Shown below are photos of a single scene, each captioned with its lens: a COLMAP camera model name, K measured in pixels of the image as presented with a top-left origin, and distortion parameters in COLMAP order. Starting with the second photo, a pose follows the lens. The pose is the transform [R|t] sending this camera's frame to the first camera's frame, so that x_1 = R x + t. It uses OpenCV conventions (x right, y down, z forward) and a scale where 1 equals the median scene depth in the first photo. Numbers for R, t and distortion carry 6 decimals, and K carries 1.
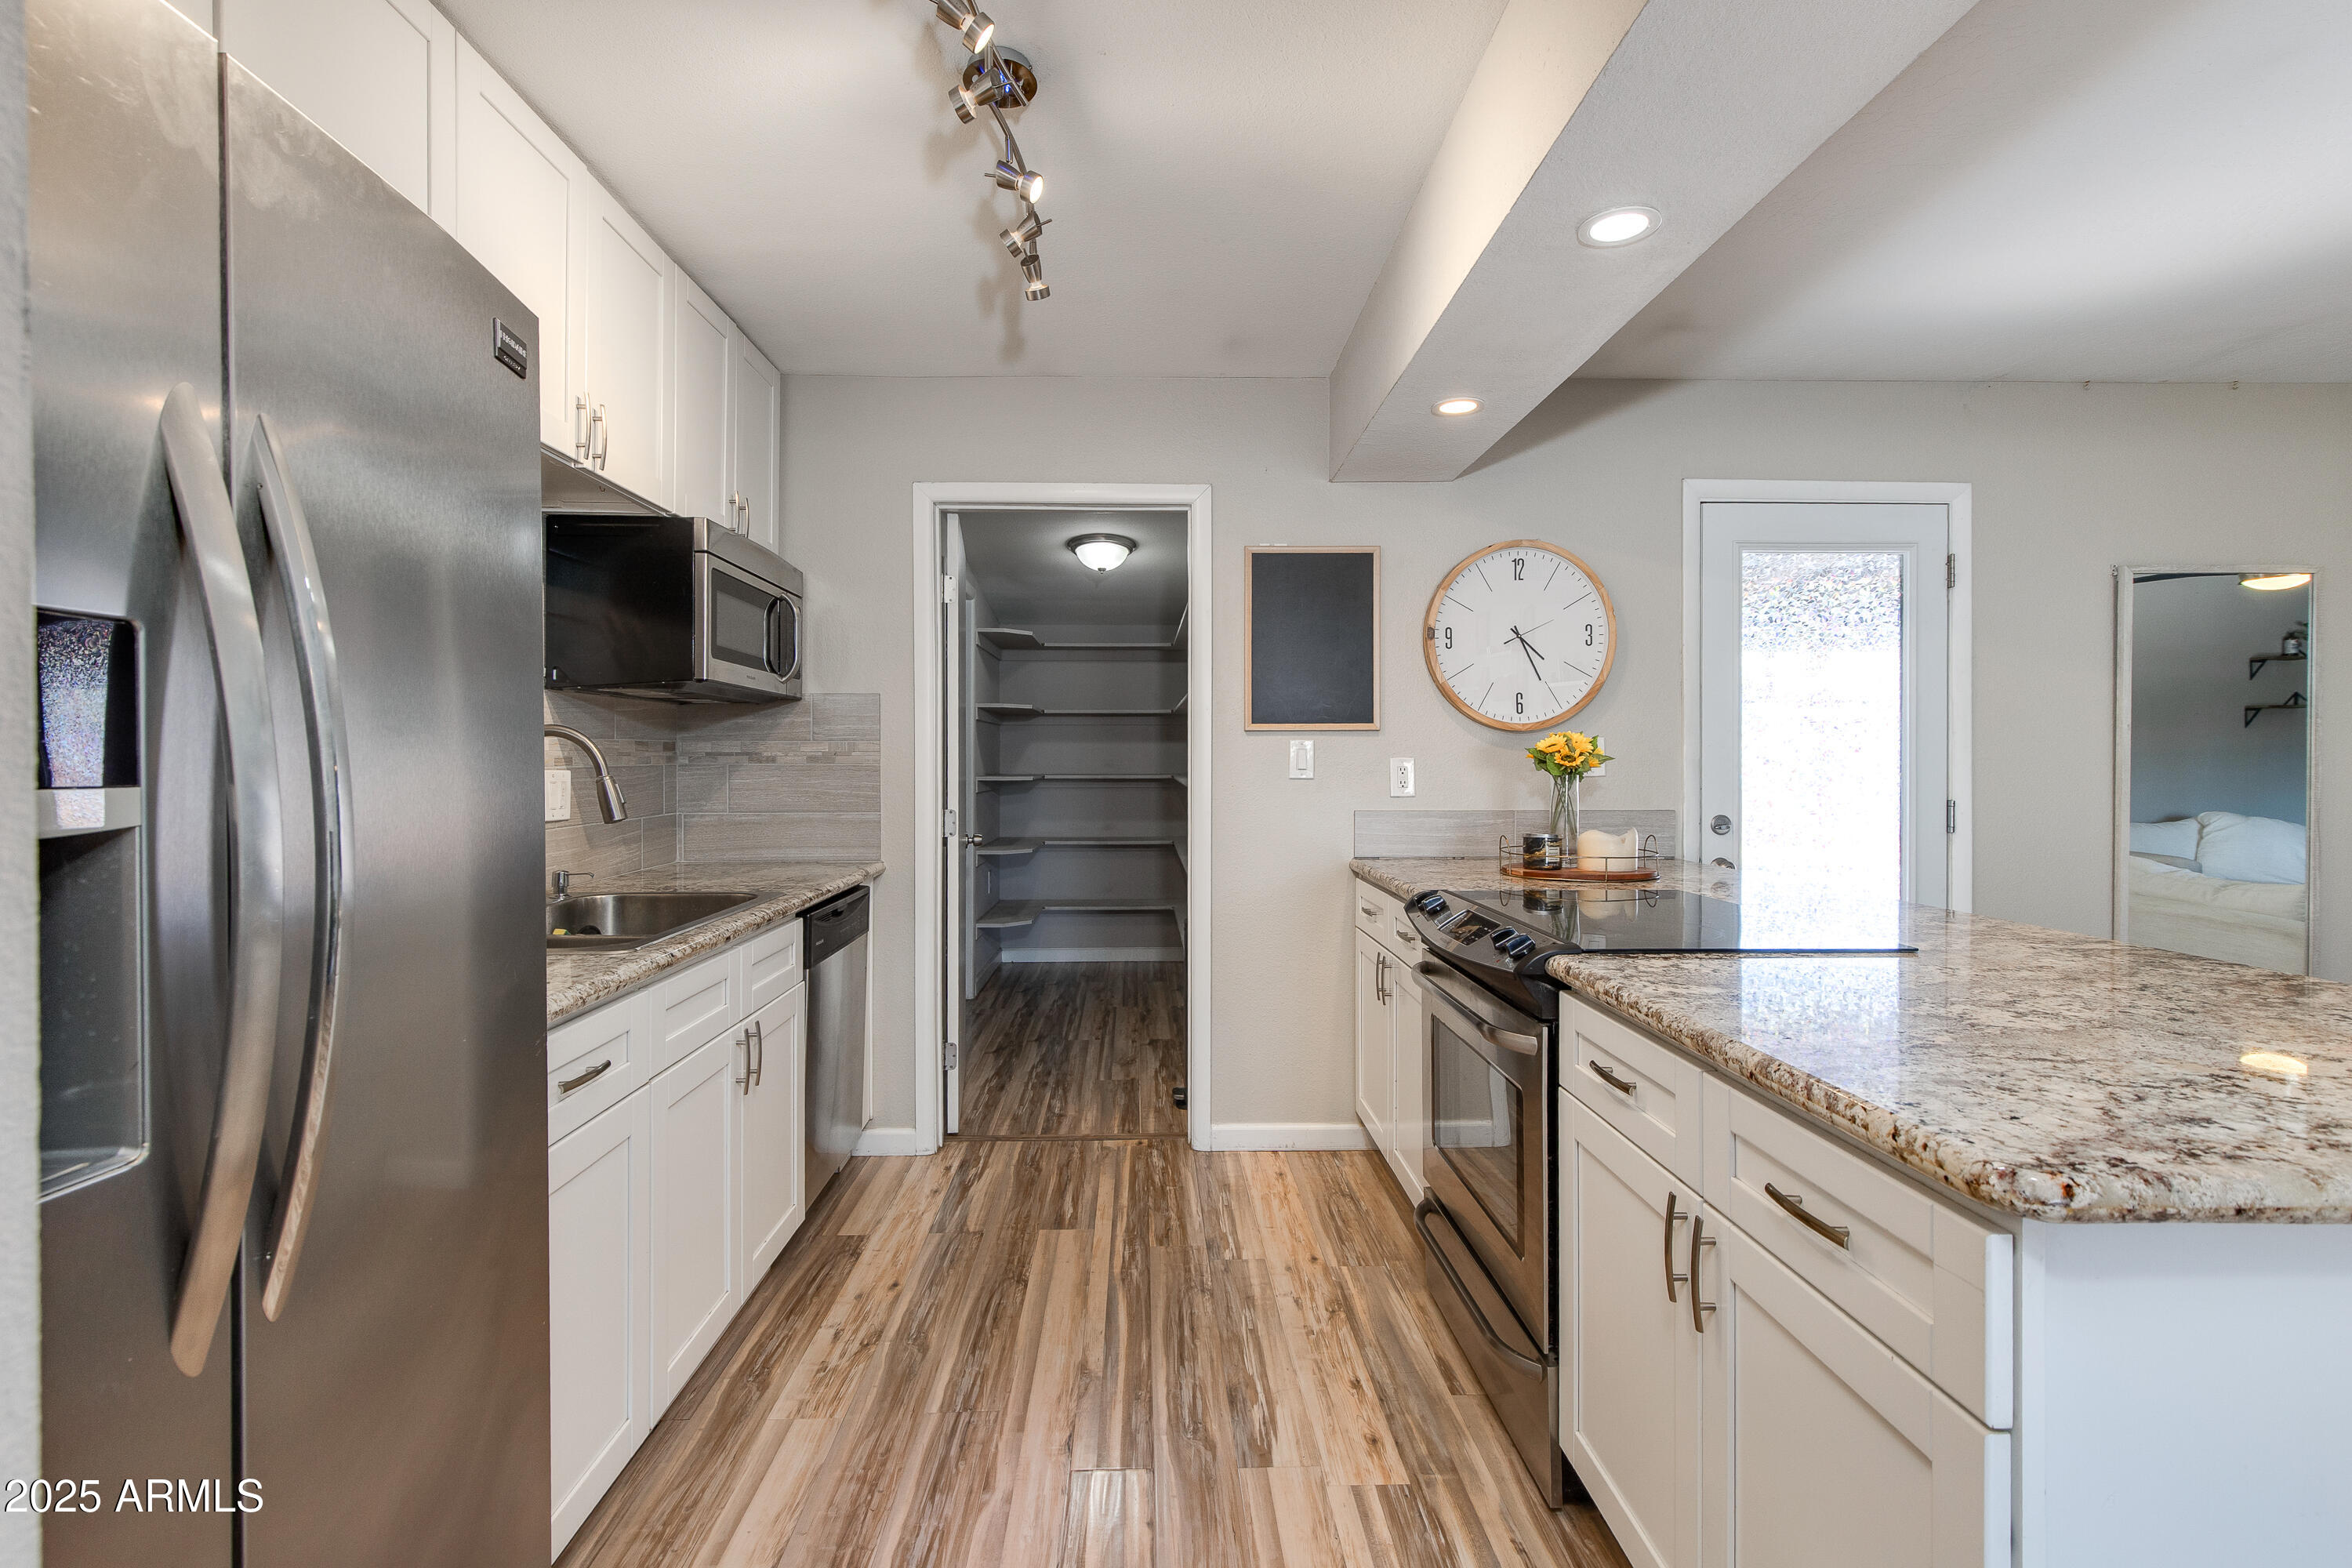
lens RADIAL K [[1092.1, 0, 1178.3], [0, 1092.1, 765.6], [0, 0, 1]] dist [0.009602, -0.001118]
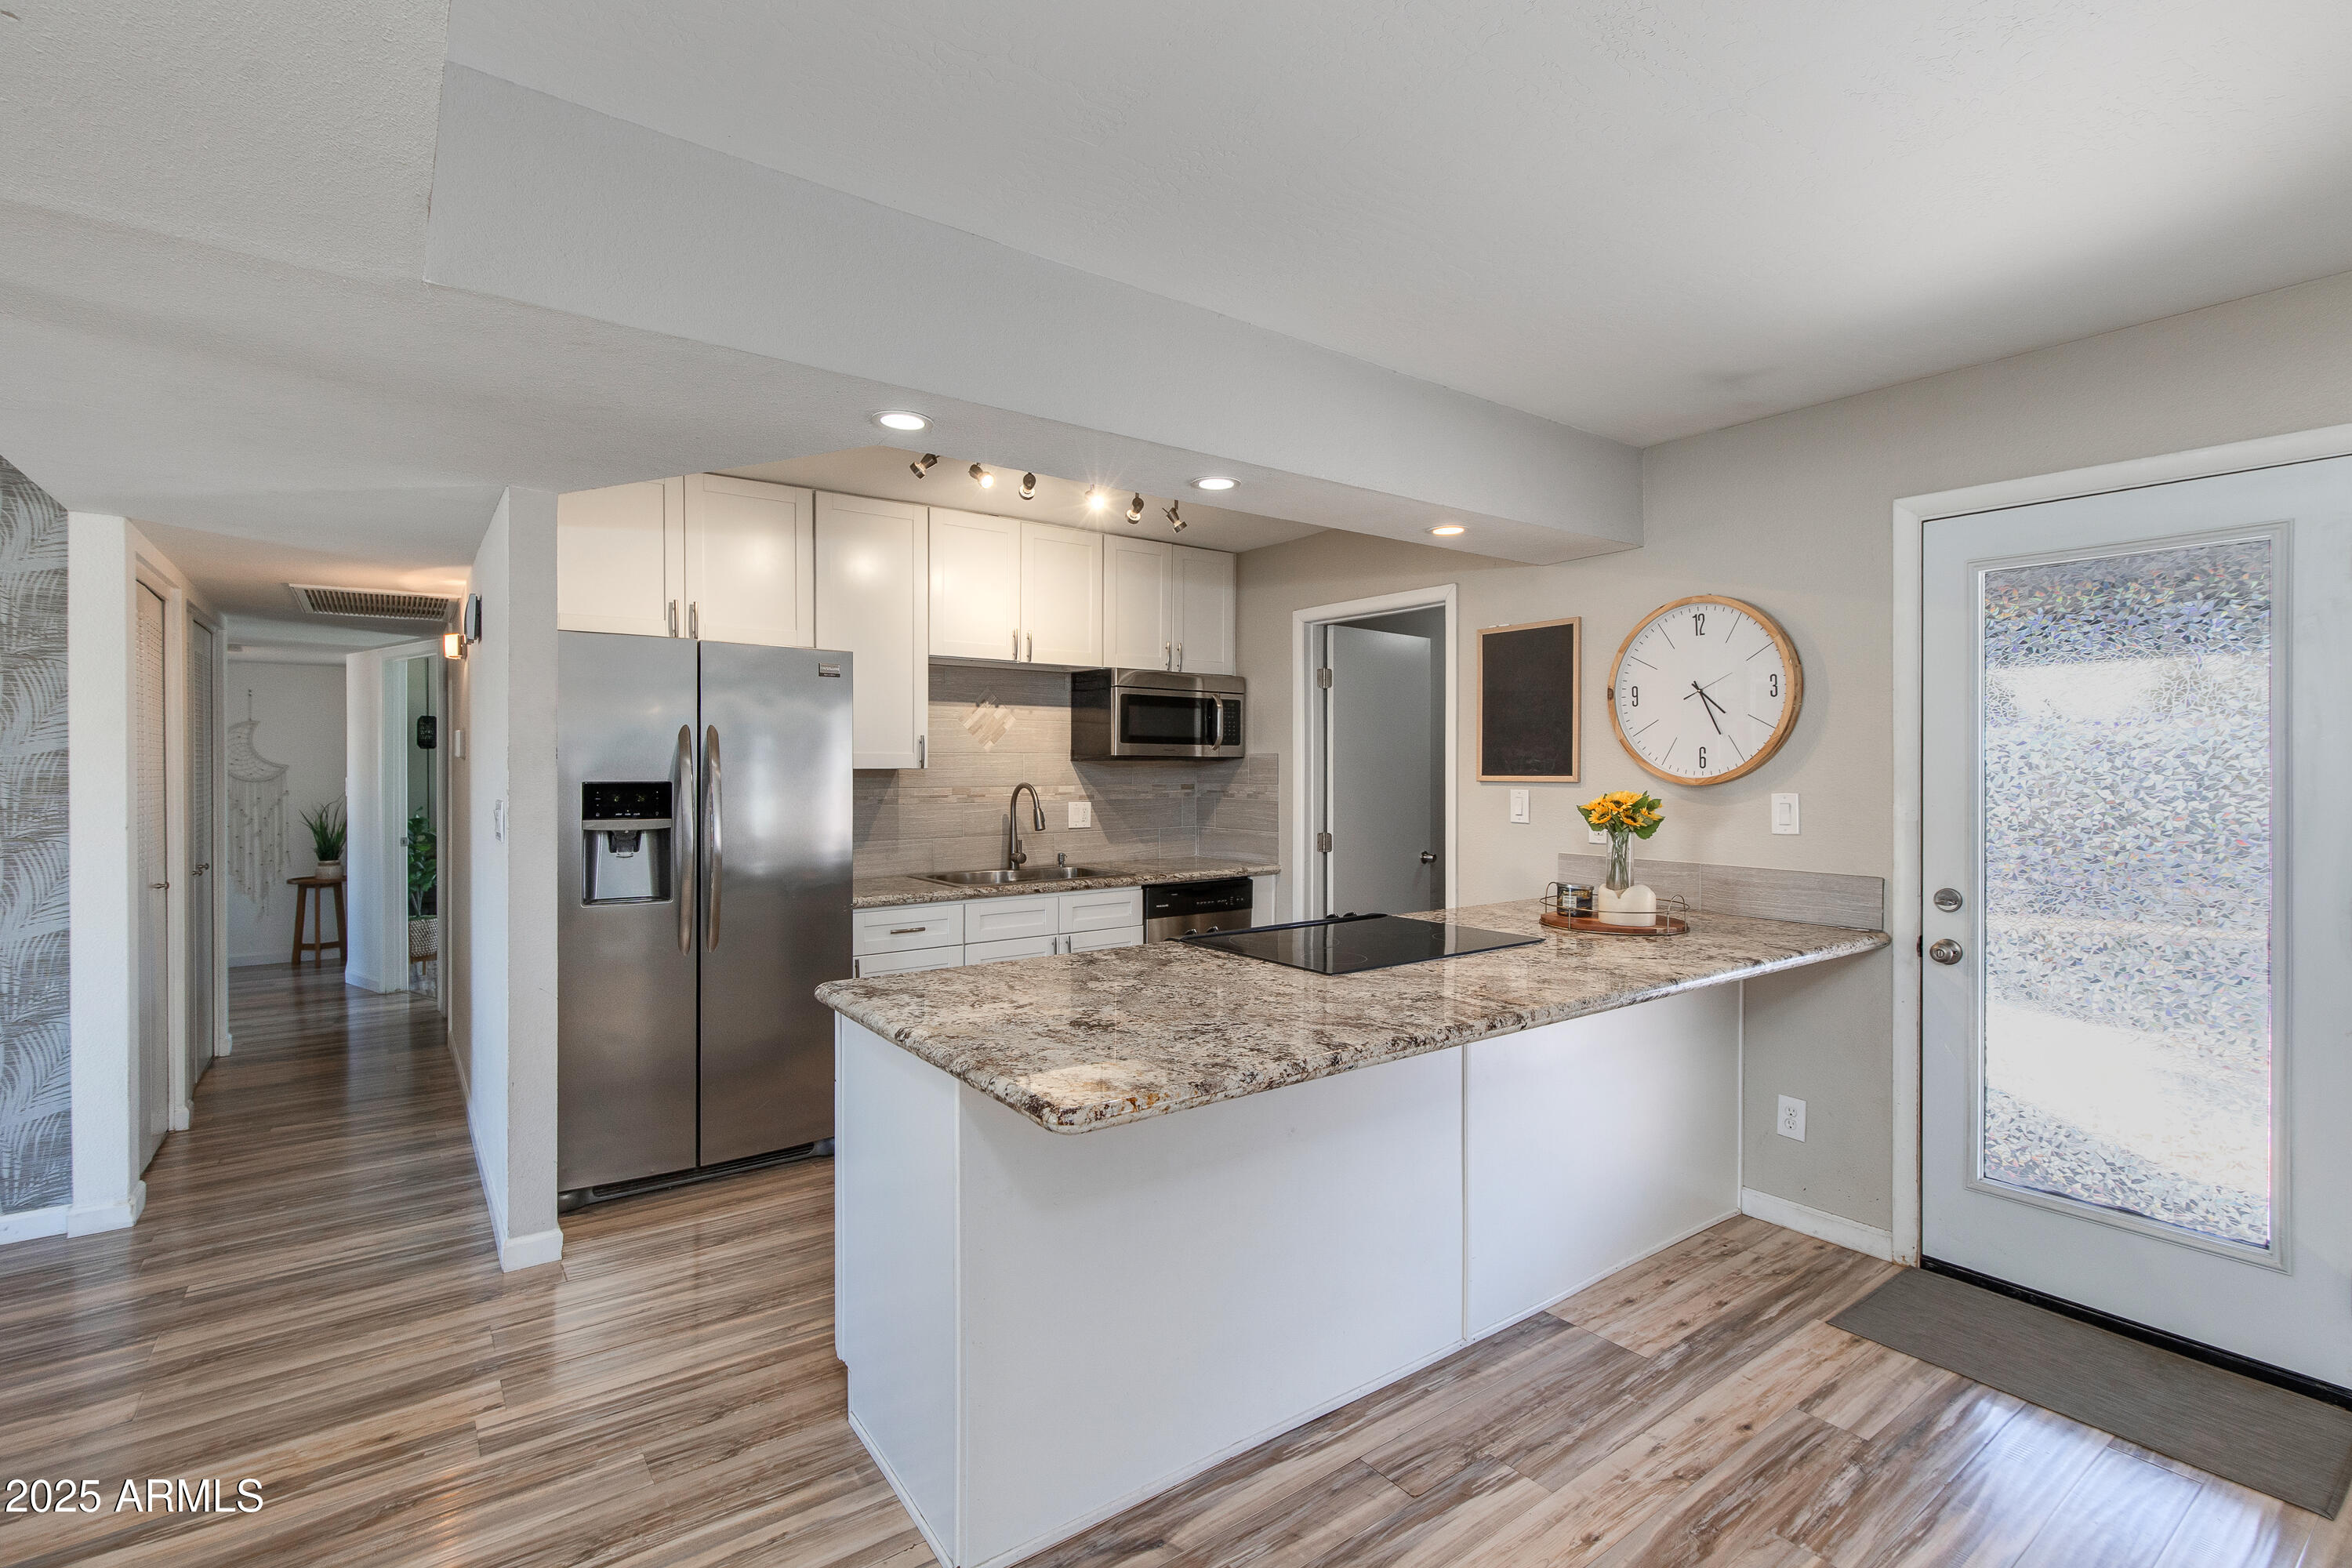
lens RADIAL K [[1048.3, 0, 1172.7], [0, 1048.3, 772.7], [0, 0, 1]] dist [0.004178, -0.000198]
pose [[0.563301, 0.007060, -0.826222, 0.966670], [-0.004690, 0.999975, 0.005348, -0.052810], [0.826238, 0.000862, 0.563320, 0.062152]]
